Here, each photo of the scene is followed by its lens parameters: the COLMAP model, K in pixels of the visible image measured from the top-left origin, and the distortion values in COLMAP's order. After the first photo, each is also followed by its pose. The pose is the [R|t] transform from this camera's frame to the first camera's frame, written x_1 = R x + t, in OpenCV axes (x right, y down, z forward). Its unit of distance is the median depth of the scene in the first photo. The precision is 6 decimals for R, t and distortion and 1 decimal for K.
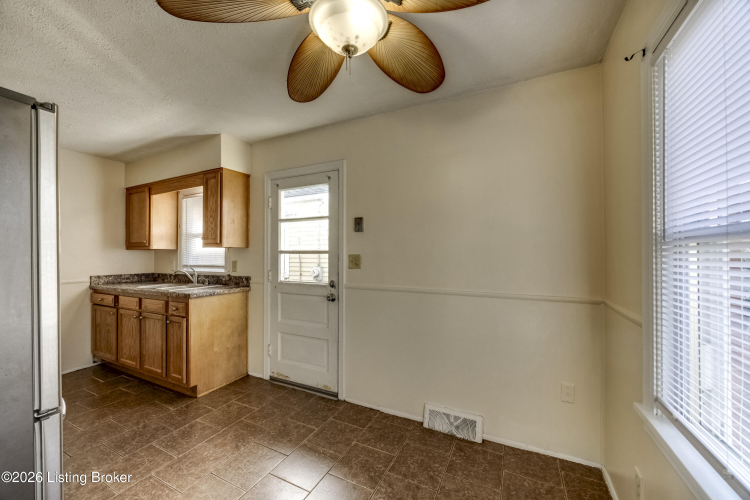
lens RADIAL K [[288.8, 0, 375.5], [0, 288.8, 251.3], [0, 0, 1]] dist [0.003759, -0.002016]
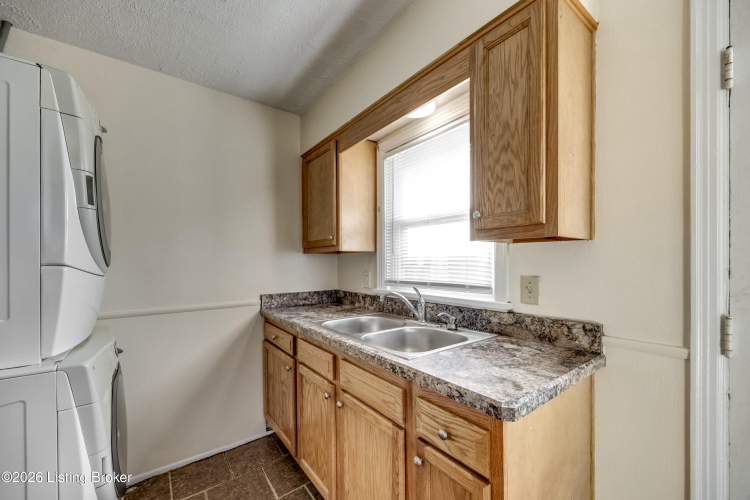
lens RADIAL K [[288.8, 0, 375.5], [0, 288.8, 263.9], [0, 0, 1]] dist [0.003759, -0.002016]
pose [[0.904212, -0.000033, -0.427084, -0.515659], [0.008908, 0.999784, 0.018781, 0.007789], [0.426991, -0.020787, 0.904017, 0.567876]]
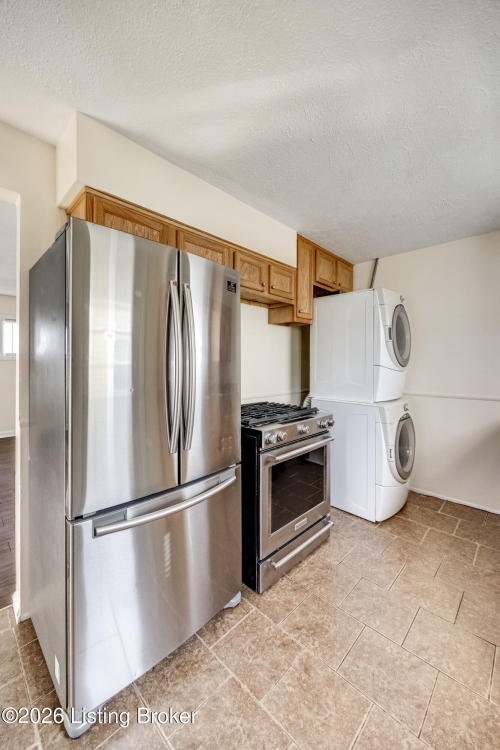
lens RADIAL K [[288.8, 0, 246.4], [0, 288.8, 368.8], [0, 0, 1]] dist [0.003759, -0.002016]
pose [[-0.306542, 0.013018, -0.951768, -0.117653], [0.013843, 0.999862, 0.009217, 0.007965], [0.951756, -0.010350, -0.306680, 0.598192]]
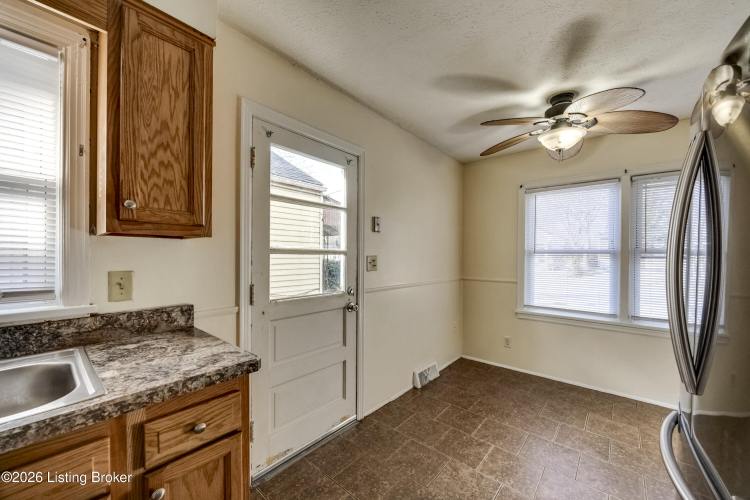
lens RADIAL K [[288.8, 0, 380.3], [0, 288.8, 252.2], [0, 0, 1]] dist [0.003759, -0.002016]
pose [[0.225048, 0.009166, 0.974304, -0.782408], [-0.027047, 0.999629, -0.003157, 0.001374], [-0.973972, -0.025641, 0.225213, 0.604903]]
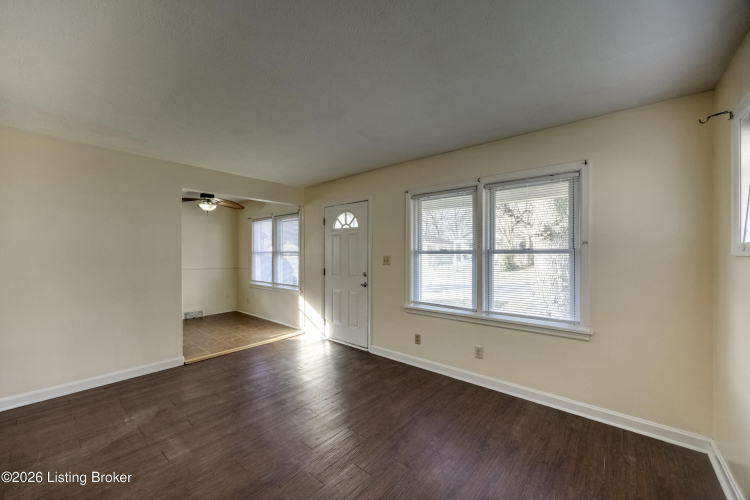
lens RADIAL K [[288.8, 0, 377.4], [0, 288.8, 252.1], [0, 0, 1]] dist [0.003759, -0.002016]
pose [[0.218148, 0.003156, 0.975911, -1.407582], [-0.014005, 0.999902, -0.000103, -0.031760], [-0.975815, -0.013646, 0.218171, -0.917467]]
